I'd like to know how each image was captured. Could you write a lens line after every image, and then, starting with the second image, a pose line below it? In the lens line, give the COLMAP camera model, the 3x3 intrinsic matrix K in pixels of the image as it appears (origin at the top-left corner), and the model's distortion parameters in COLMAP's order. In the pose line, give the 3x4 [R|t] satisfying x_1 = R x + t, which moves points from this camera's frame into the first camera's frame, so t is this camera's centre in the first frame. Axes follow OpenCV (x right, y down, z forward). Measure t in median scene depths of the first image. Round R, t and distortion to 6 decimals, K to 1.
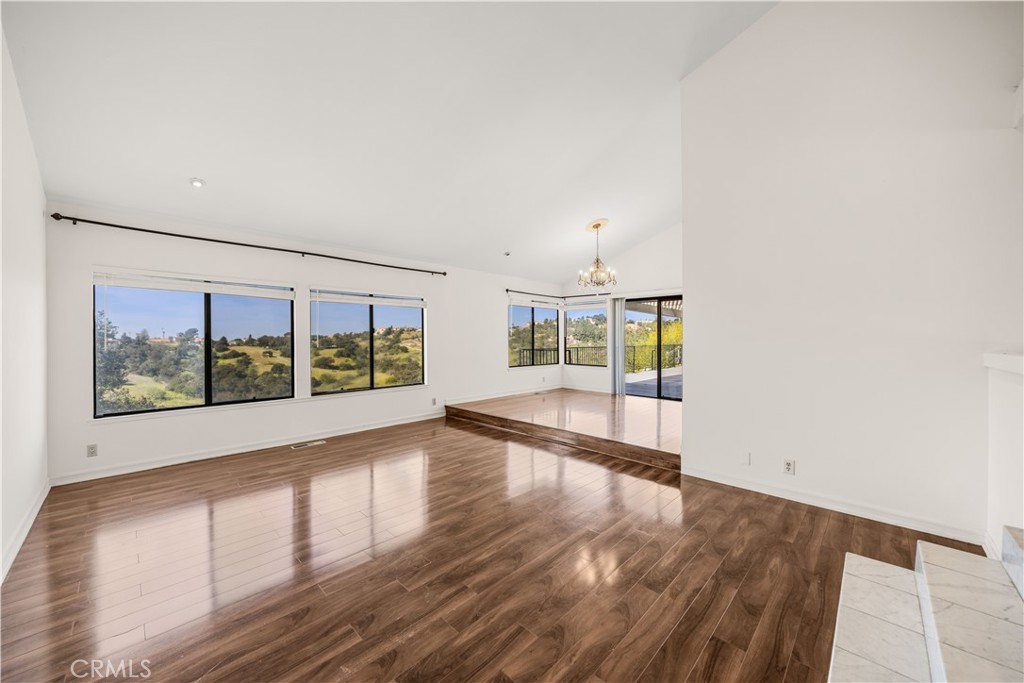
lens RADIAL K [[371.9, 0, 510.0], [0, 371.9, 345.3], [0, 0, 1]] dist [-0.008040, -0.000540]
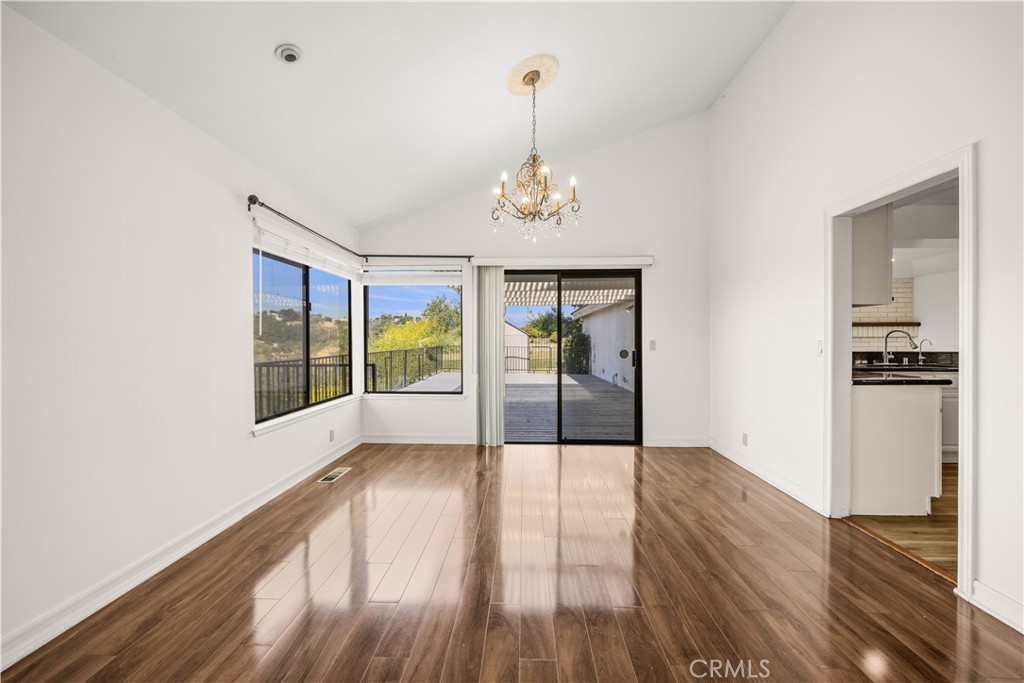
lens RADIAL K [[404.0, 0, 513.7], [0, 404.0, 341.2], [0, 0, 1]] dist [-0.002649, -0.000177]
pose [[0.737555, -0.004294, 0.675274, -0.079359], [0.011355, 0.999917, -0.006044, -0.014906], [-0.675192, 0.012126, 0.737542, 0.563432]]
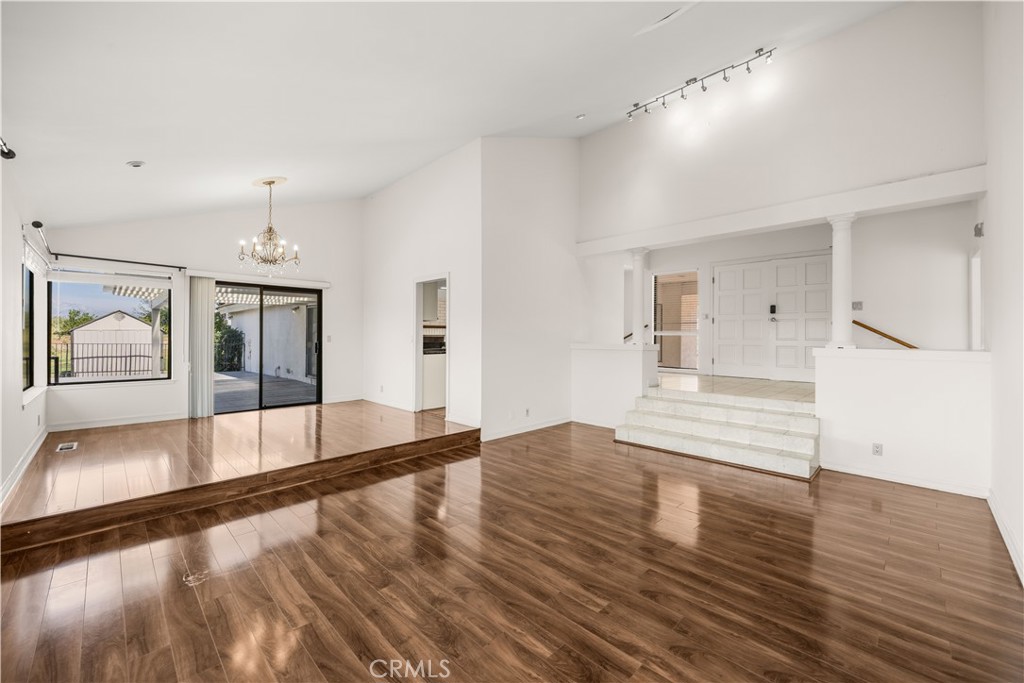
lens RADIAL K [[404.0, 0, 506.0], [0, 404.0, 334.2], [0, 0, 1]] dist [-0.002649, -0.000177]
pose [[0.020933, 0.005872, 0.999764, -0.459630], [0.012980, 0.999897, -0.006145, -0.009053], [-0.999697, 0.013106, 0.020855, 0.432453]]
